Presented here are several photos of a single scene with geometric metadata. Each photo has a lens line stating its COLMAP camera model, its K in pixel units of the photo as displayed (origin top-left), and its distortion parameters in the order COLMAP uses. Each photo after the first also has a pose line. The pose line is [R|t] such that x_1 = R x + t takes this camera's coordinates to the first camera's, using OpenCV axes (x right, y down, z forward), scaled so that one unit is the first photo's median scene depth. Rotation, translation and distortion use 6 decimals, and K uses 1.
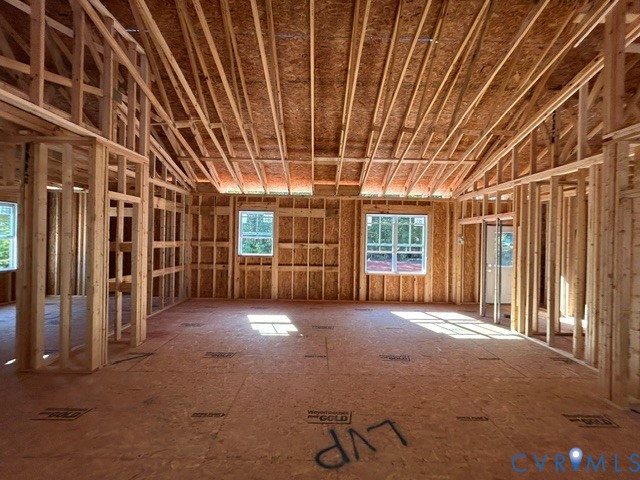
lens RADIAL K [[257.9, 0, 319.1], [0, 257.9, 239.4], [0, 0, 1]] dist [-0.000035, 0.000524]
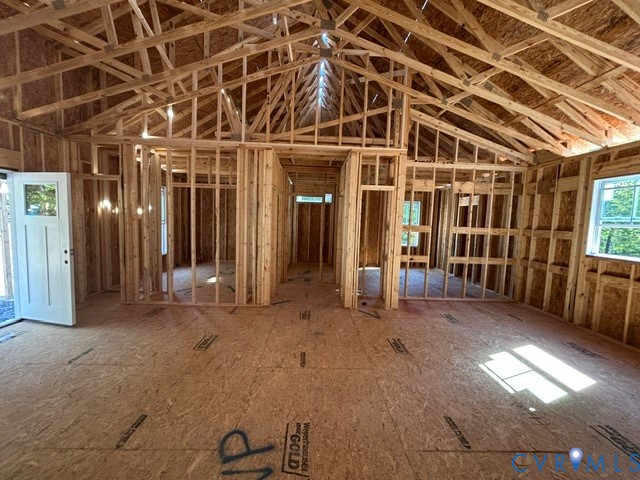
lens RADIAL K [[257.9, 0, 319.1], [0, 257.9, 239.4], [0, 0, 1]] dist [-0.000035, 0.000524]
pose [[0.023275, 0.059138, -0.997978, 0.367306], [-0.039473, 0.997525, 0.058191, 0.019870], [0.998950, 0.038038, 0.025551, 0.495039]]
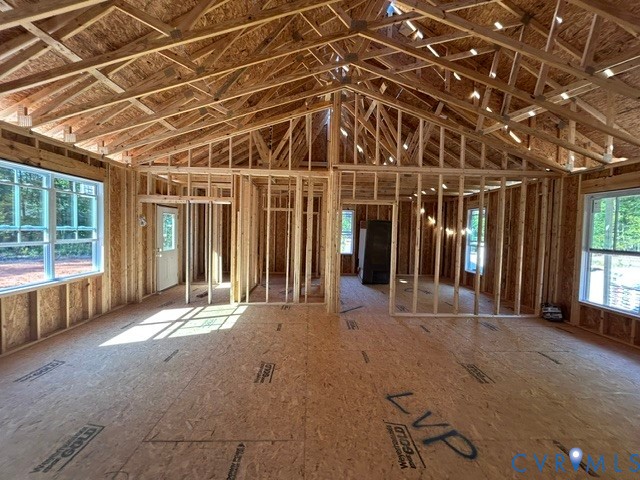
lens RADIAL K [[257.9, 0, 319.1], [0, 257.9, 239.4], [0, 0, 1]] dist [-0.000035, 0.000524]
pose [[-0.028319, -0.058674, 0.997875, -0.354881], [-0.022698, 0.998056, 0.058040, -0.000654], [-0.999341, -0.021006, -0.029596, 0.632539]]
